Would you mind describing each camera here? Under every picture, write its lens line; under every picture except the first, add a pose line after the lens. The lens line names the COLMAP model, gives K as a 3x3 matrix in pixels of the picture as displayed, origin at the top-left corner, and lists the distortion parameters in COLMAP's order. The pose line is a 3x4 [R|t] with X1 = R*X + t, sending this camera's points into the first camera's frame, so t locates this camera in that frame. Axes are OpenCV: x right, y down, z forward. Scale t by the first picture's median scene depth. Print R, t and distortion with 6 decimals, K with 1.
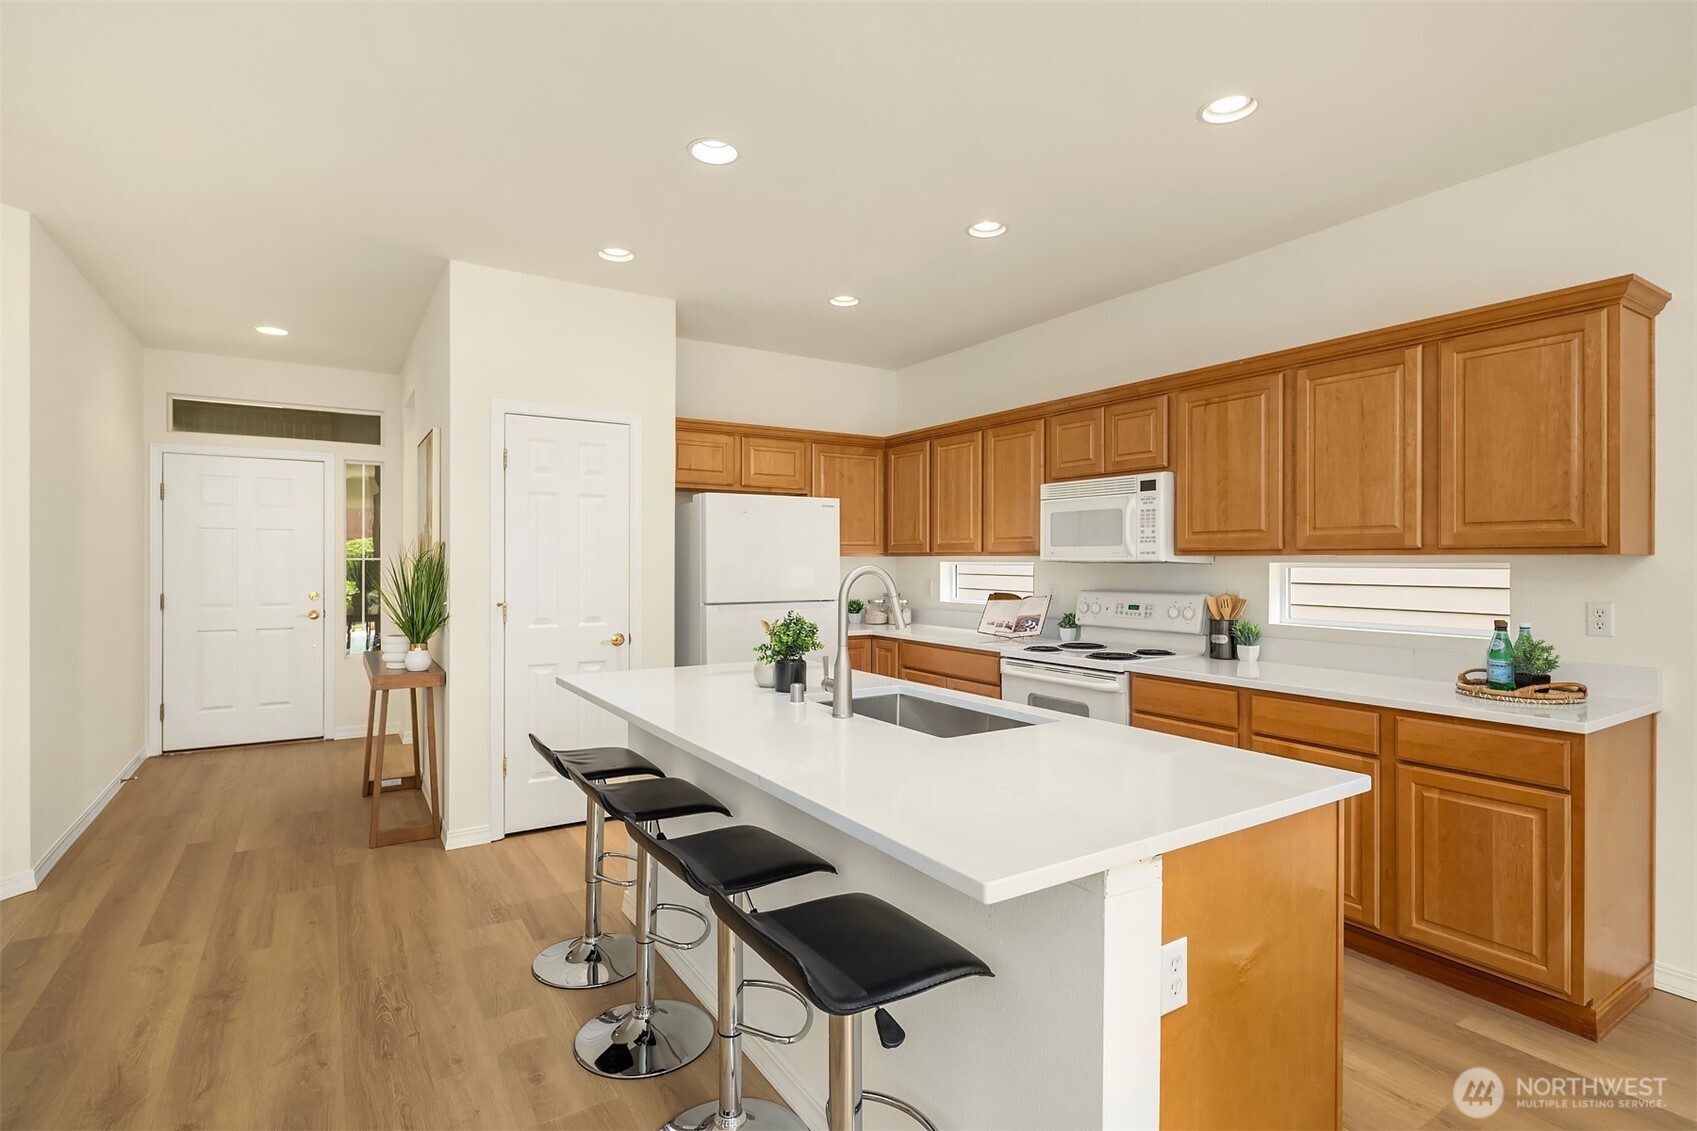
lens RADIAL K [[821.2, 0, 851.6], [0, 821.2, 565.7], [0, 0, 1]] dist [0.005553, -0.004808]
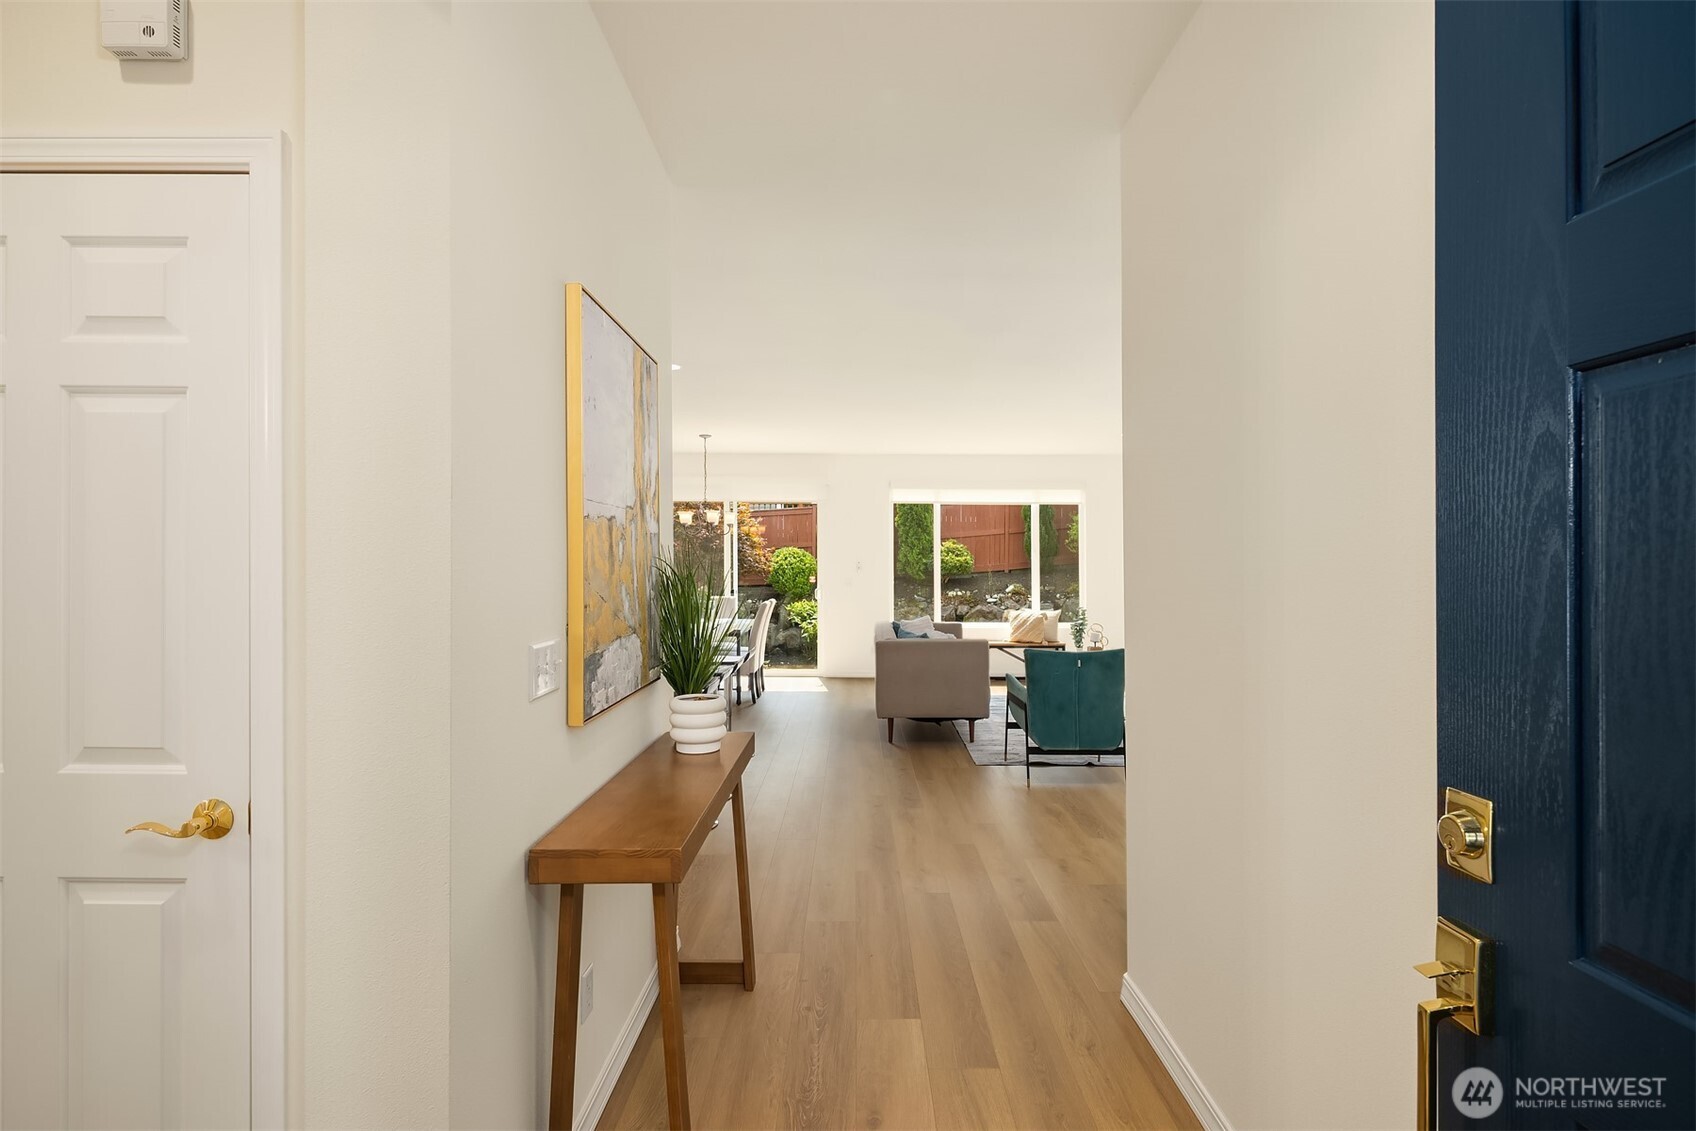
lens RADIAL K [[820.7, 0, 846.5], [0, 820.7, 558.4], [0, 0, 1]] dist [0.005553, -0.004808]
pose [[-0.835836, 0.000069, 0.548979, -1.019717], [-0.002253, 0.999991, -0.003556, -0.016193], [-0.548974, -0.004209, -0.835829, 1.519629]]
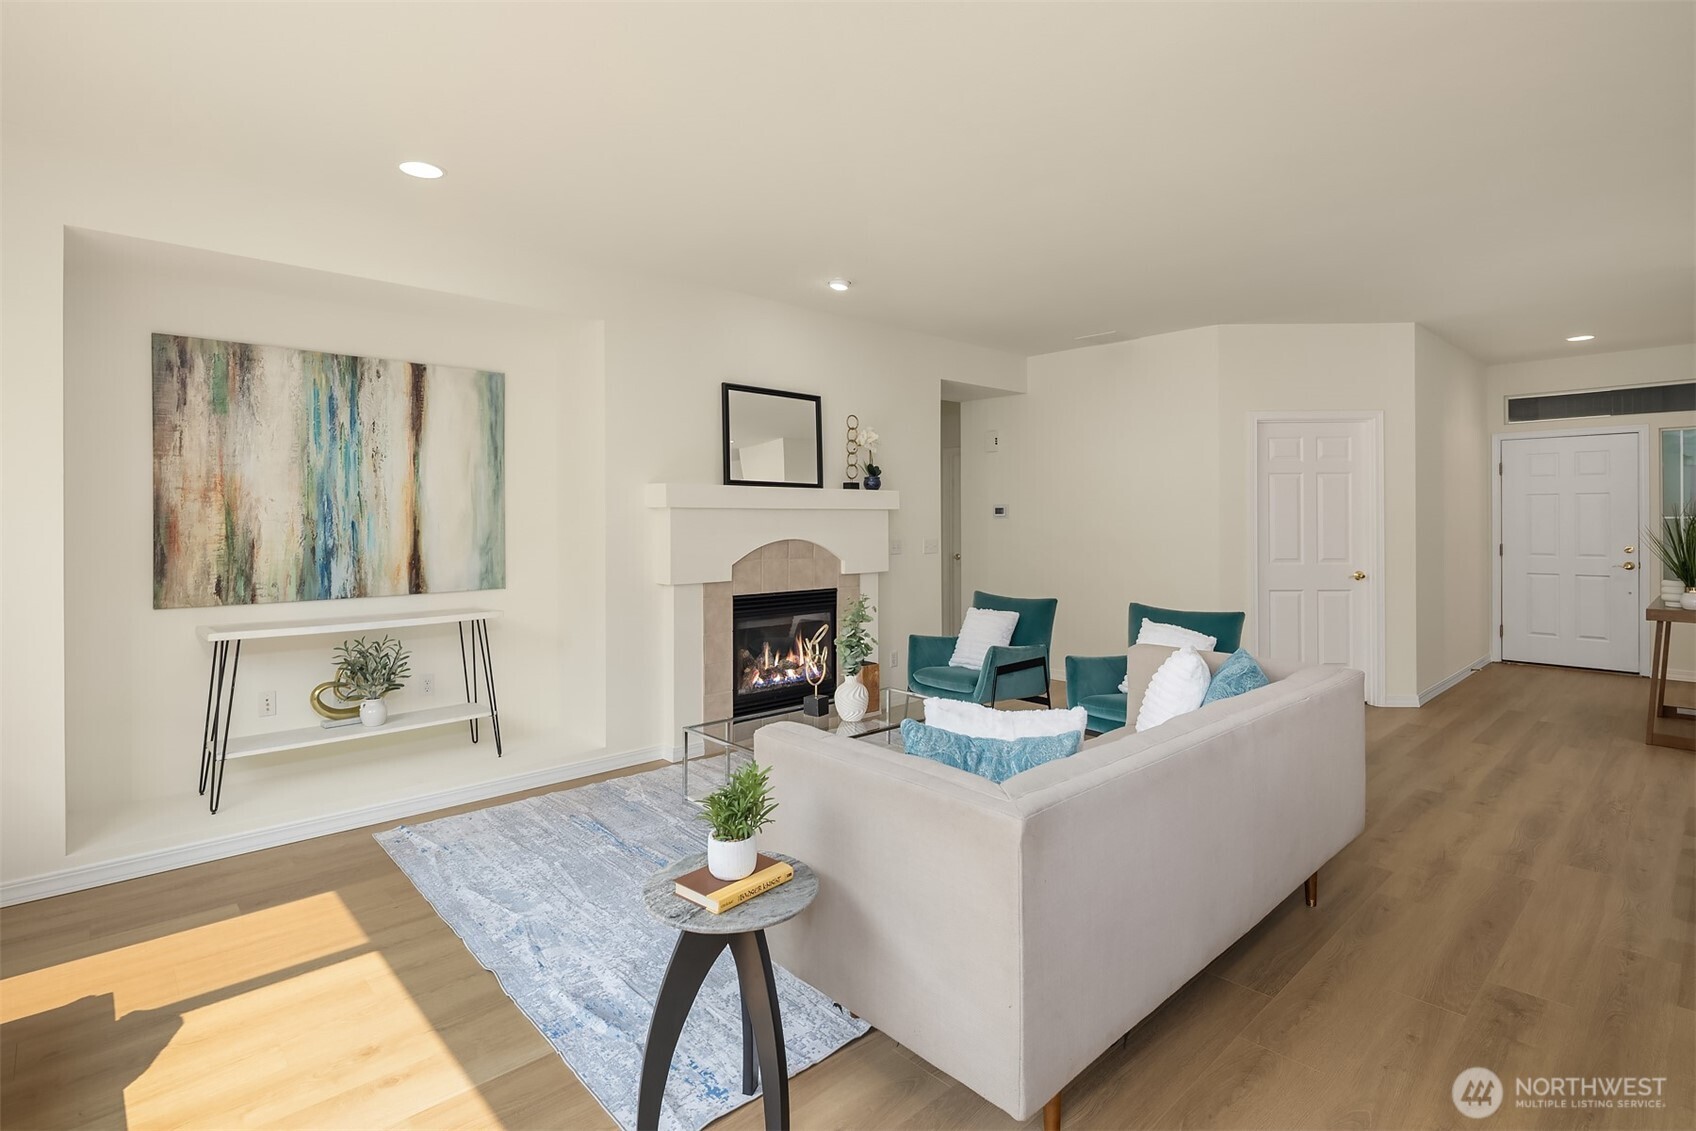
lens RADIAL K [[820.7, 0, 847.7], [0, 820.7, 520.5], [0, 0, 1]] dist [0.005553, -0.004808]
pose [[0.176600, -0.004914, -0.984271, 0.442752], [-0.001274, 0.999986, -0.005221, 0.004977], [0.984282, 0.002176, 0.176591, -0.435604]]
